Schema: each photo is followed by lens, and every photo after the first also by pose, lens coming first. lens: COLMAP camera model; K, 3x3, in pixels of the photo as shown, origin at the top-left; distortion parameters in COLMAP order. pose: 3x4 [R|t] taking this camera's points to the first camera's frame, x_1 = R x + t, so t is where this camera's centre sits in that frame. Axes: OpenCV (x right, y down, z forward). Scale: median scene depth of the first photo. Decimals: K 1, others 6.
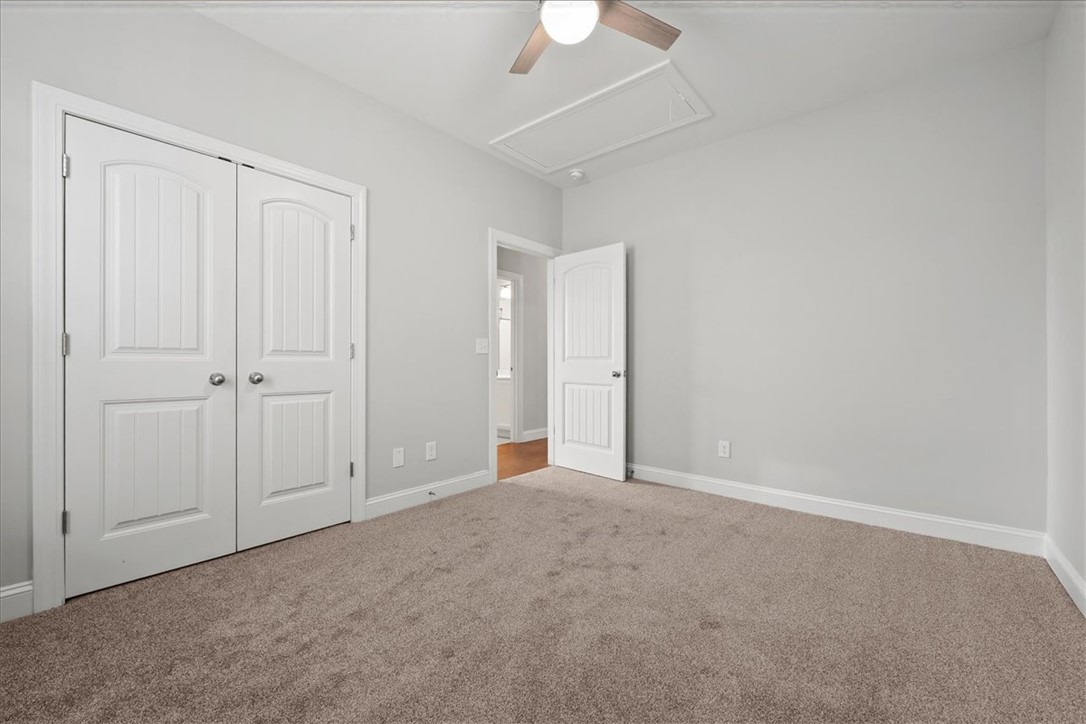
lens RADIAL K [[436.6, 0, 545.7], [0, 436.6, 360.2], [0, 0, 1]] dist [-0.000885, 0.000156]
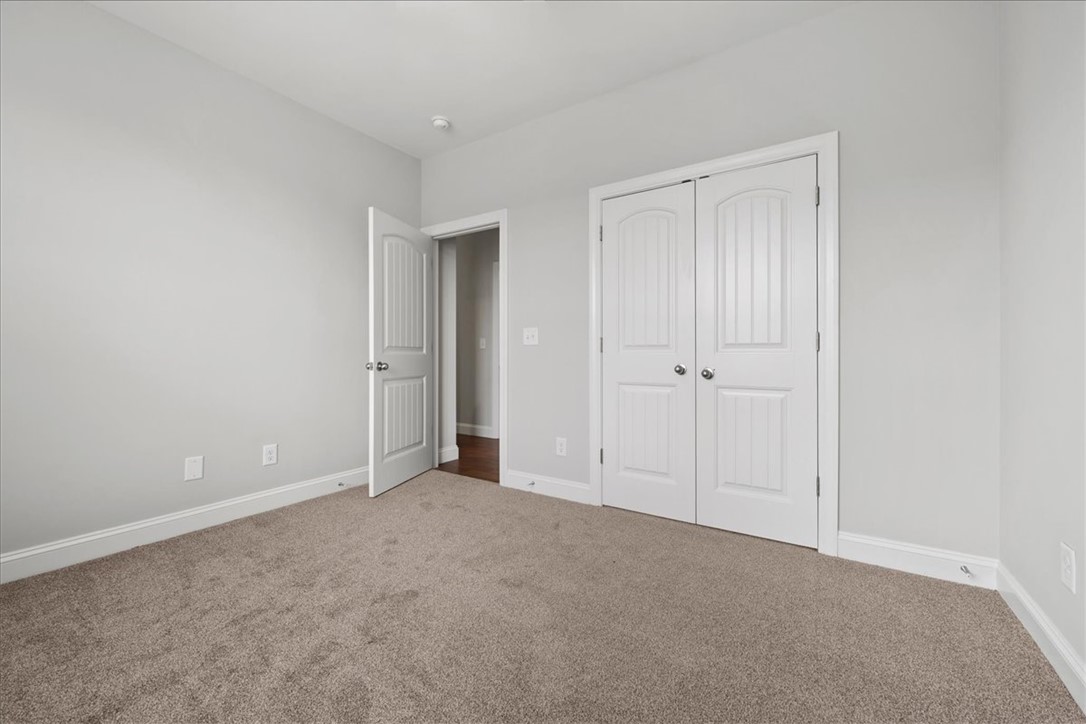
lens RADIAL K [[448.7, 0, 540.1], [0, 448.7, 354.8], [0, 0, 1]] dist [-0.000893, -0.000004]
pose [[0.111193, -0.004468, -0.993789, 0.403365], [0.004367, 0.999982, -0.004007, 0.006514], [0.993789, -0.003894, 0.111210, 0.476668]]
